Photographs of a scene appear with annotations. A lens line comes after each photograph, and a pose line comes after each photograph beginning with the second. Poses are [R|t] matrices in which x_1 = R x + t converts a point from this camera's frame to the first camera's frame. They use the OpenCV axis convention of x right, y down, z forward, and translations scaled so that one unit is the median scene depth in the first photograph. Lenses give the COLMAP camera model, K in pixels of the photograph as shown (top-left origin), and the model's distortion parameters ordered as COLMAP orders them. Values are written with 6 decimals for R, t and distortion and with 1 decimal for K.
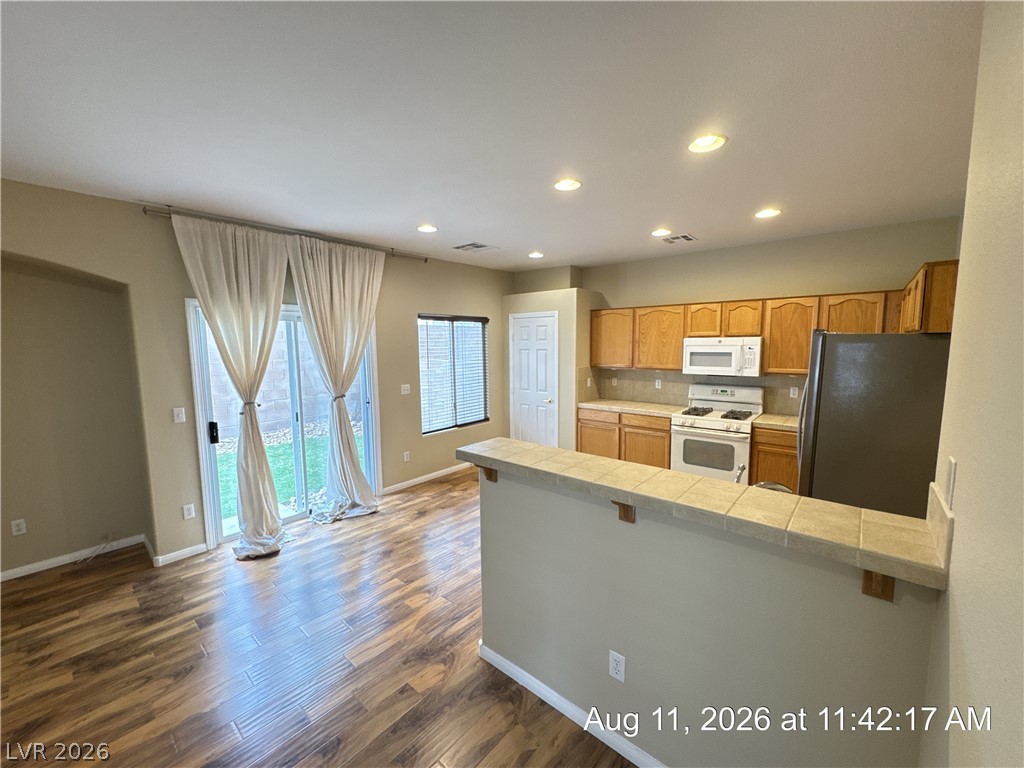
lens RADIAL K [[409.0, 0, 513.3], [0, 409.0, 382.7], [0, 0, 1]] dist [-0.003380, 0.000499]
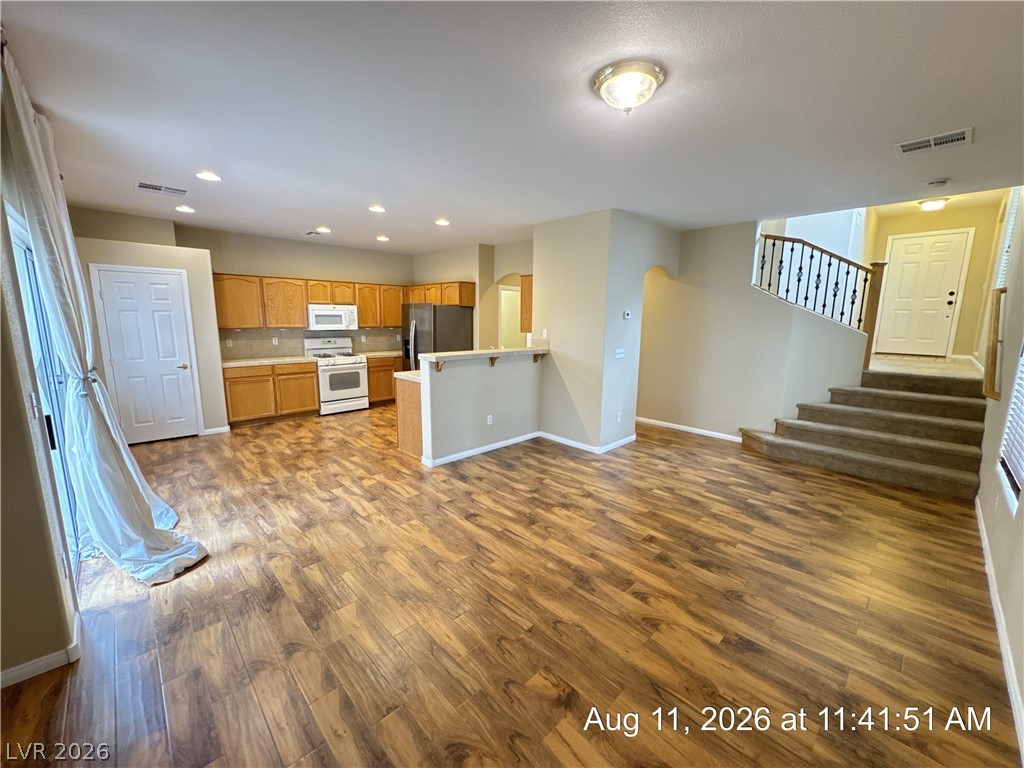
lens RADIAL K [[409.0, 0, 512.0], [0, 409.0, 382.7], [0, 0, 1]] dist [-0.003380, 0.000499]
pose [[0.090436, -0.147445, 0.984927, -0.972364], [0.085631, 0.986468, 0.139813, 0.019132], [-0.992214, 0.071697, 0.101838, 0.206591]]
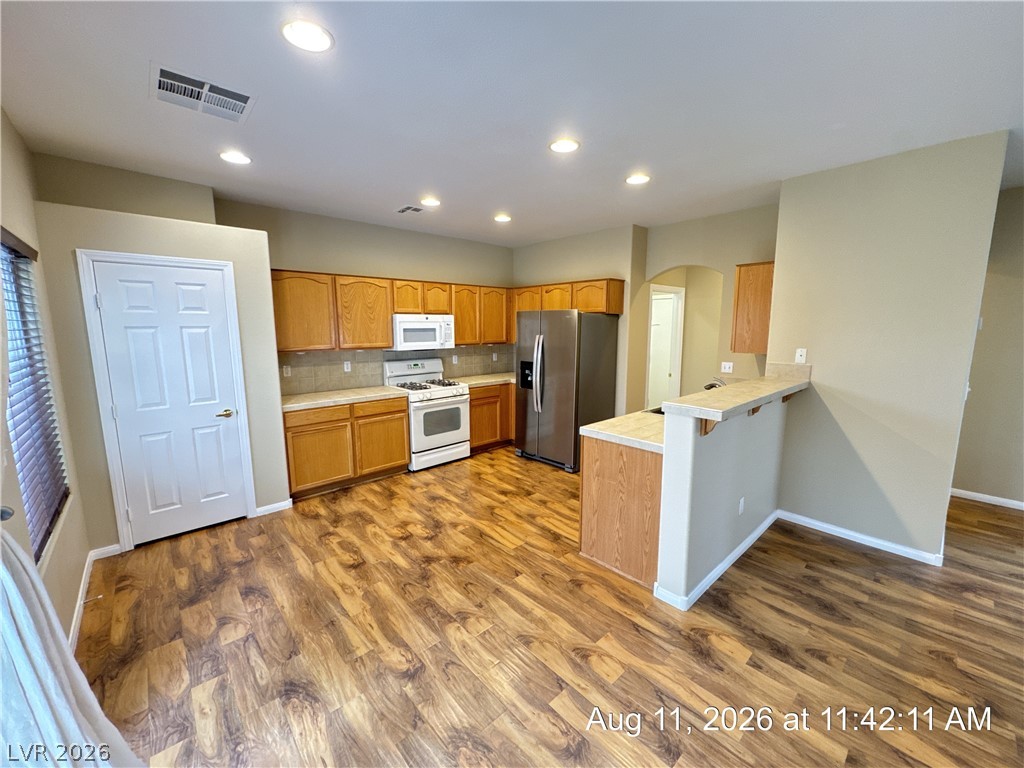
lens RADIAL K [[409.0, 0, 512.5], [0, 409.0, 384.0], [0, 0, 1]] dist [-0.003380, 0.000499]
pose [[0.120769, -0.131196, 0.983973, -0.556714], [0.098206, 0.987944, 0.119672, -0.035696], [-0.987811, 0.082179, 0.132197, 0.643296]]
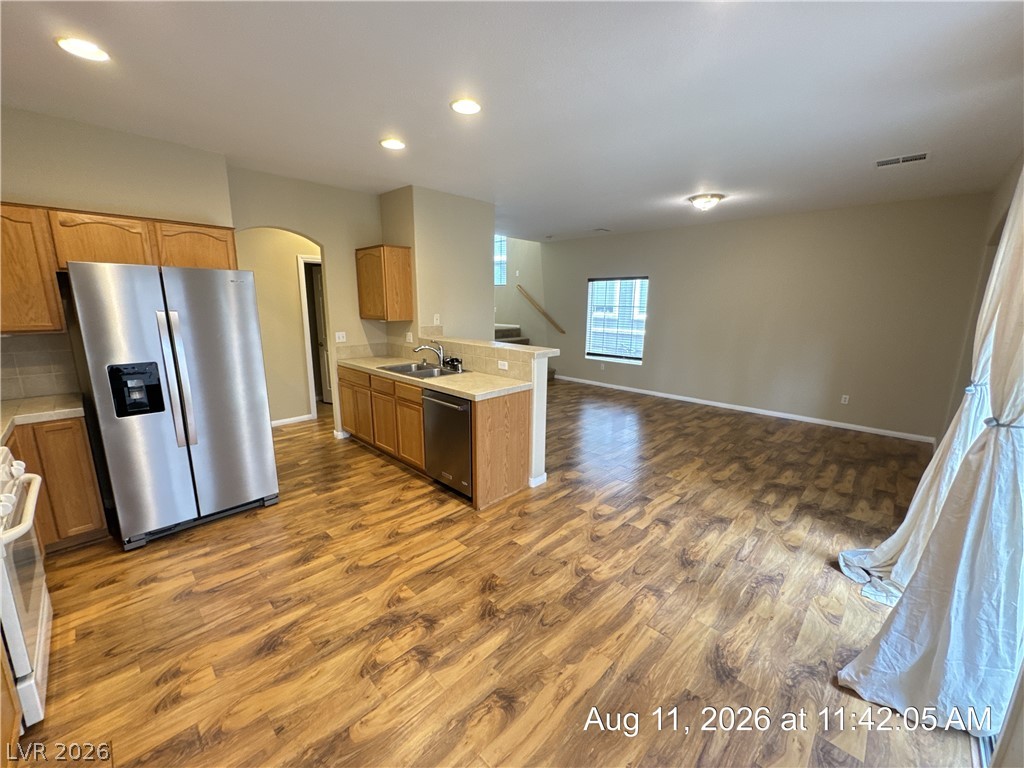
lens RADIAL K [[409.0, 0, 513.1], [0, 409.0, 384.3], [0, 0, 1]] dist [-0.003380, 0.000499]
pose [[-0.998386, -0.011998, 0.055518, -0.019720], [0.004927, 0.955456, 0.295094, -0.097825], [-0.056586, 0.294891, -0.953854, 1.268154]]
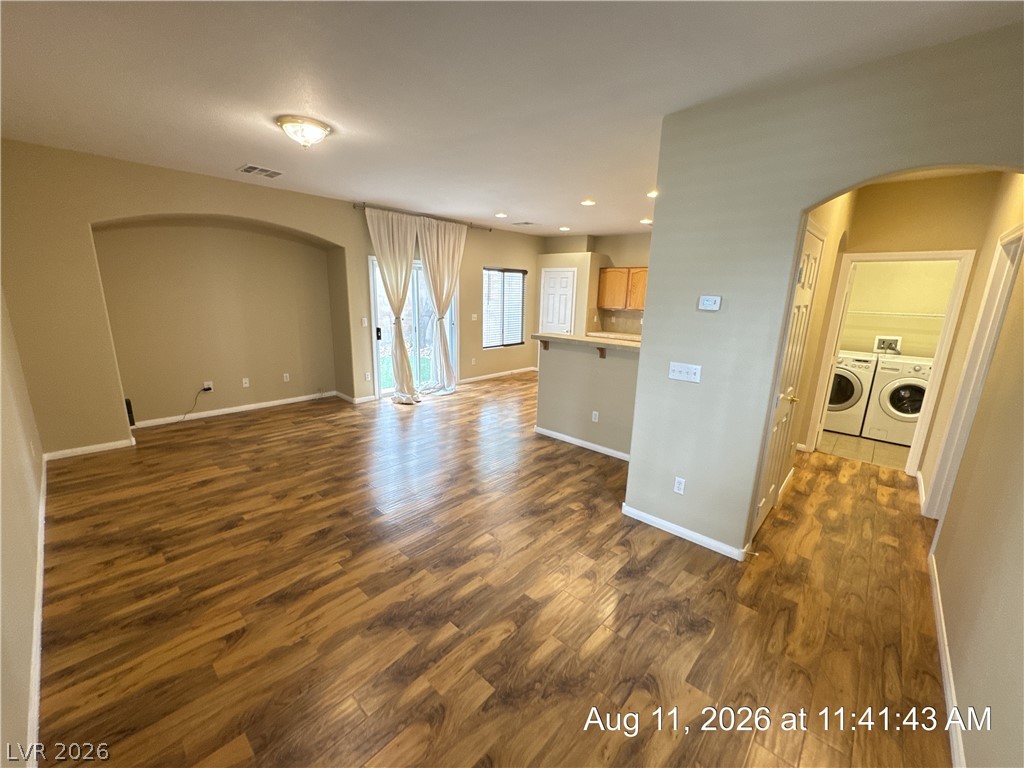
lens RADIAL K [[409.0, 0, 515.1], [0, 409.0, 385.2], [0, 0, 1]] dist [-0.003380, 0.000499]
pose [[0.999010, 0.041654, -0.015601, -0.084535], [-0.039299, 0.990861, 0.129036, 0.071194], [0.020833, -0.128296, 0.991517, -0.595165]]
